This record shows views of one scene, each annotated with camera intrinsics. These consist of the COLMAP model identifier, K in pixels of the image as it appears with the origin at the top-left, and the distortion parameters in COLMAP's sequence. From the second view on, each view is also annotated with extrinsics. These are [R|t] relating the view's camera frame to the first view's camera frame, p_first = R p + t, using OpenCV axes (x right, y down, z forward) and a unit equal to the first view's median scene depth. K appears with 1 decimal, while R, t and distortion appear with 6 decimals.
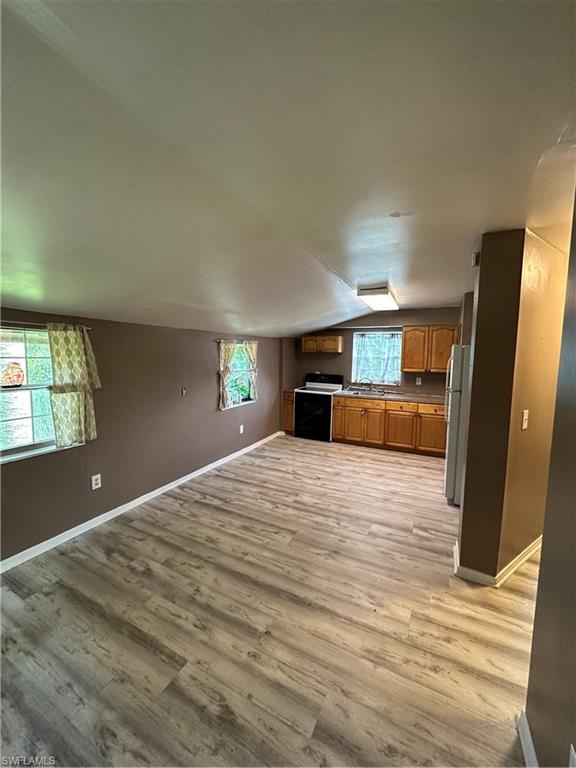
lens RADIAL K [[305.9, 0, 287.3], [0, 305.9, 385.4], [0, 0, 1]] dist [-0.004351, 0.000890]
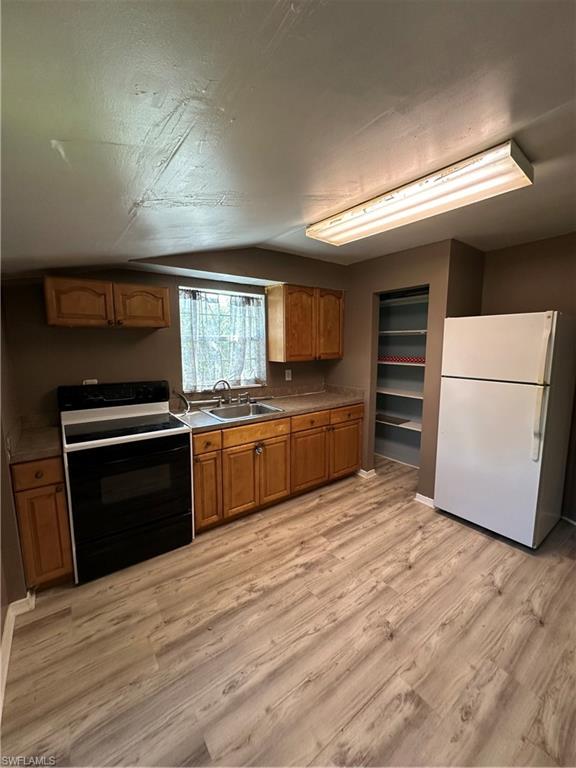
lens RADIAL K [[305.9, 0, 288.6], [0, 305.9, 383.9], [0, 0, 1]] dist [-0.004351, 0.000890]
pose [[0.441262, -0.134162, 0.887293, -0.211560], [0.101125, 0.989897, 0.099385, -0.084170], [-0.891662, 0.045873, 0.450371, 0.992763]]
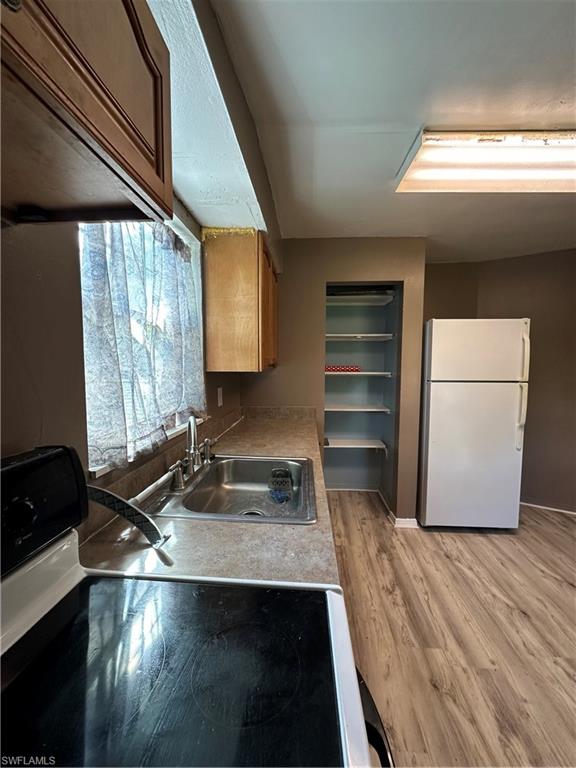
lens RADIAL K [[305.9, 0, 289.0], [0, 305.9, 383.6], [0, 0, 1]] dist [-0.004351, 0.000890]
pose [[-0.399710, -0.077590, 0.913352, 0.081260], [0.083776, 0.989149, 0.120692, -0.094681], [-0.912805, 0.124759, -0.388872, 1.497611]]
